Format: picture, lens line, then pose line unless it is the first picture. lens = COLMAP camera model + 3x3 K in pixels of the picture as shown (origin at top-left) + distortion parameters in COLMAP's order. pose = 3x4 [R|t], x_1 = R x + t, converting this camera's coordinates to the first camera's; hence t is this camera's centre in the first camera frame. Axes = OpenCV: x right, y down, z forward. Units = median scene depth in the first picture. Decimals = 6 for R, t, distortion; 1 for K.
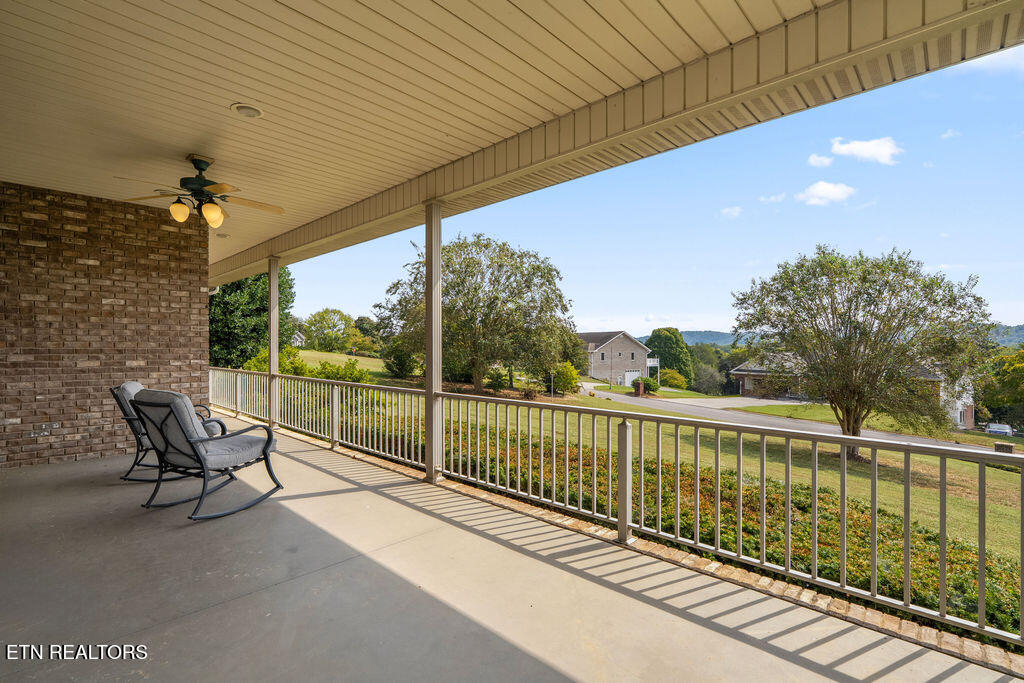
lens RADIAL K [[469.5, 0, 506.0], [0, 469.5, 346.5], [0, 0, 1]] dist [-0.000407, 0.000719]
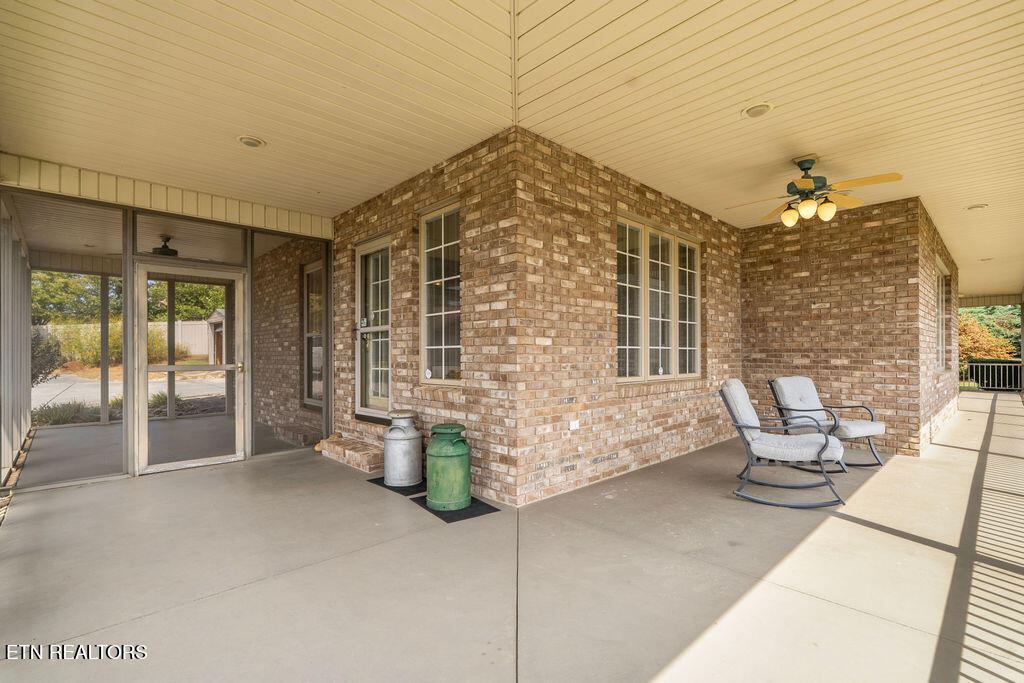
lens RADIAL K [[469.5, 0, 508.8], [0, 469.5, 348.5], [0, 0, 1]] dist [-0.000407, 0.000719]
pose [[-0.034652, -0.012554, -0.999321, 0.308768], [0.002463, 0.999917, -0.012647, 0.018467], [0.999396, -0.002899, -0.034618, 0.310555]]
